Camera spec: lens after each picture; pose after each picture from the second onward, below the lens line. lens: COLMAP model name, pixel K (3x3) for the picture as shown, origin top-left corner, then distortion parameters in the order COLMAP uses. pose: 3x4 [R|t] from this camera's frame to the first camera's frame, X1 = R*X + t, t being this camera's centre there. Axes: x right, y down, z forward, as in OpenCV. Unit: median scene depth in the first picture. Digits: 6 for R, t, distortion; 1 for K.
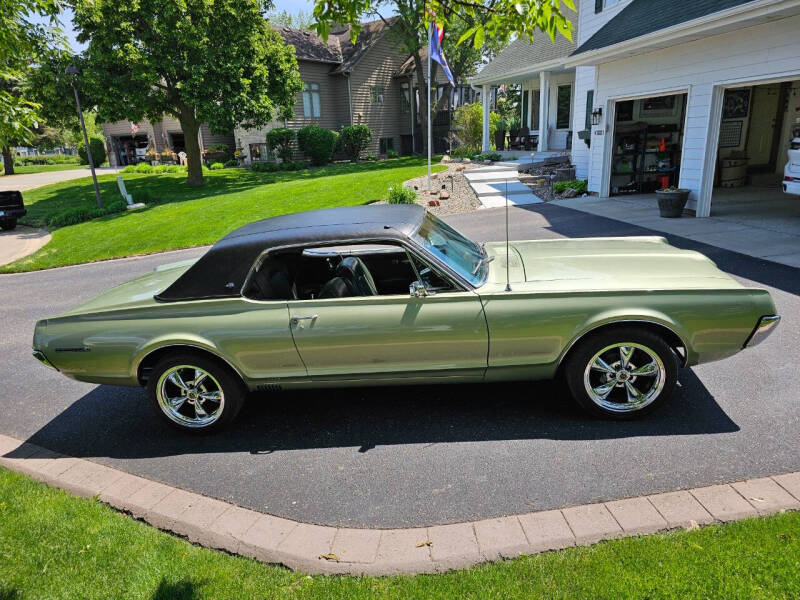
lens RADIAL K [[540.2, 0, 400.1], [0, 540.2, 304.9], [0, 0, 1]] dist [0.044146, -0.047421]
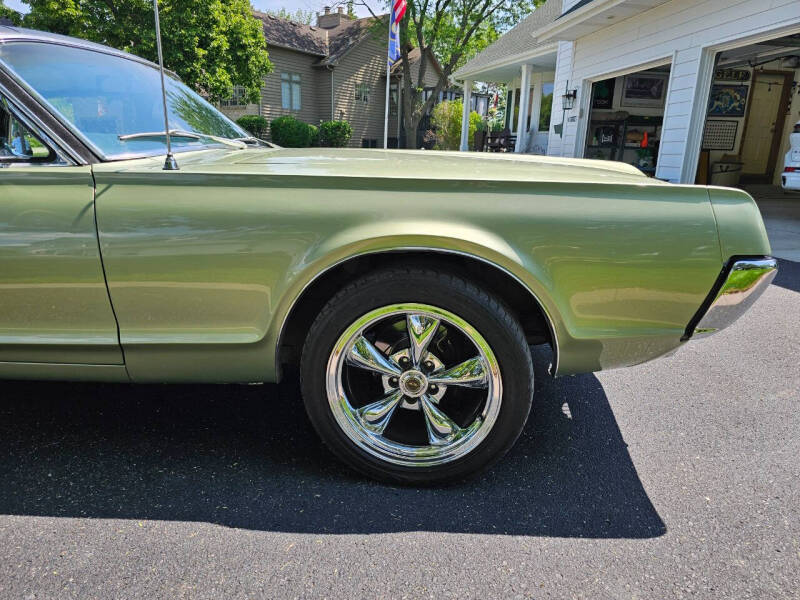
lens RADIAL K [[540.2, 0, 403.4], [0, 540.2, 305.3], [0, 0, 1]] dist [0.044146, -0.047421]
pose [[0.997225, 0.072730, 0.015867, 0.150939], [-0.072214, 0.996908, -0.030981, 0.031638], [-0.018071, 0.029750, 0.999394, 0.218033]]
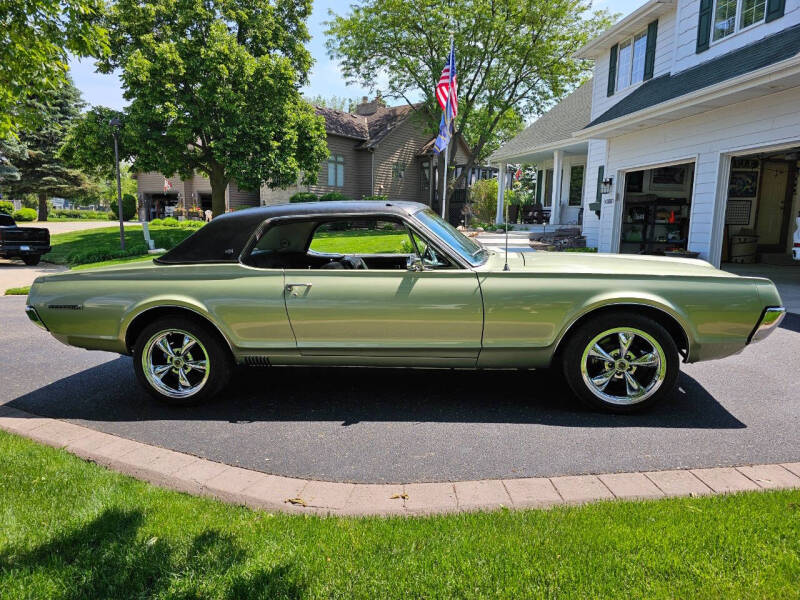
lens RADIAL K [[540.2, 0, 398.6], [0, 540.2, 300.0], [0, 0, 1]] dist [0.044146, -0.047421]
pose [[0.997241, 0.068990, -0.027402, 0.013558], [-0.072380, 0.985636, -0.152588, 0.074331], [0.016481, 0.154150, 0.987910, 0.010536]]
